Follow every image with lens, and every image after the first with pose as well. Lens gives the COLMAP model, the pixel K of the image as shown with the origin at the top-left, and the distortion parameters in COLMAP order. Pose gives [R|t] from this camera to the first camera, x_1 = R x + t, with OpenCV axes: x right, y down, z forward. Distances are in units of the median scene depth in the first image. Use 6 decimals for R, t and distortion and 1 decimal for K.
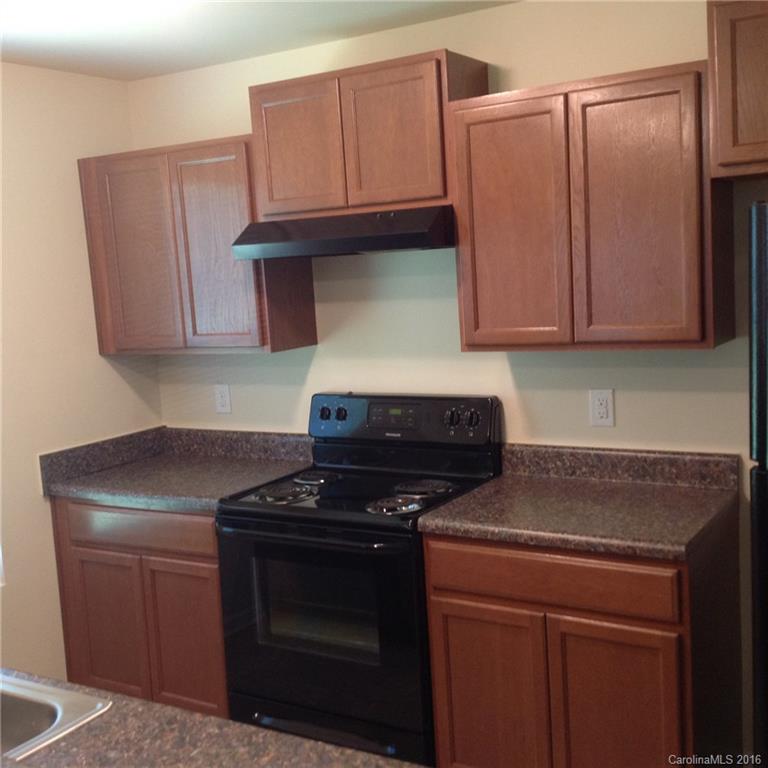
lens RADIAL K [[968.5, 0, 384.0], [0, 968.5, 384.0], [0, 0, 1]] dist [0.195089, -0.490891]
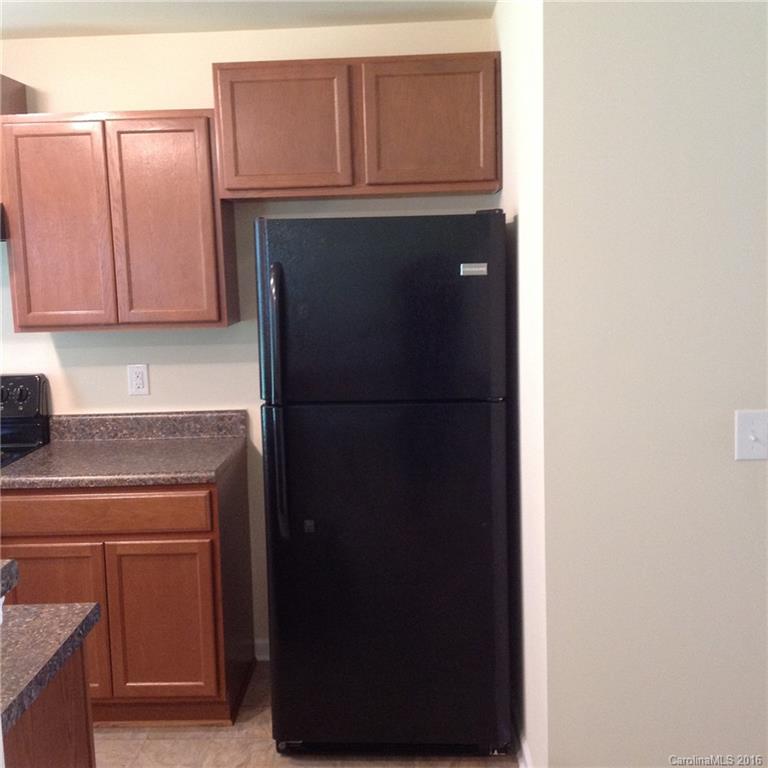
lens RADIAL K [[968.5, 0, 384.0], [0, 968.5, 384.0], [0, 0, 1]] dist [0.195089, -0.490891]
pose [[0.869437, -0.029795, 0.493145, -0.120874], [0.035477, 0.999368, -0.002167, 0.046646], [-0.492769, 0.019379, 0.869944, -0.227026]]
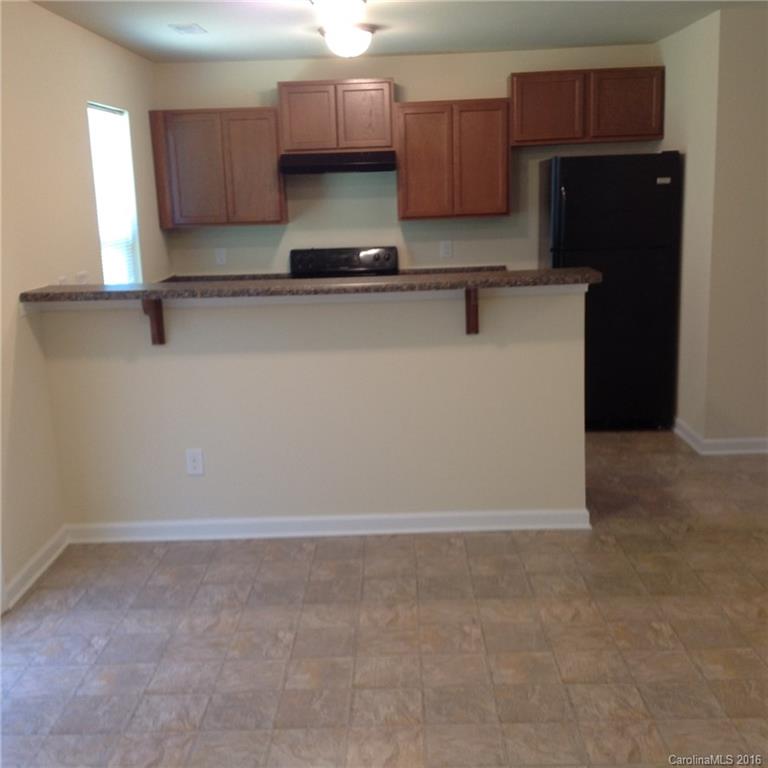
lens RADIAL K [[968.5, 0, 384.0], [0, 968.5, 384.0], [0, 0, 1]] dist [0.195089, -0.490891]
pose [[0.853361, -0.071170, 0.516439, -1.132897], [0.044194, 0.996947, 0.064363, 0.194837], [-0.519443, -0.032102, 0.853902, -0.868702]]
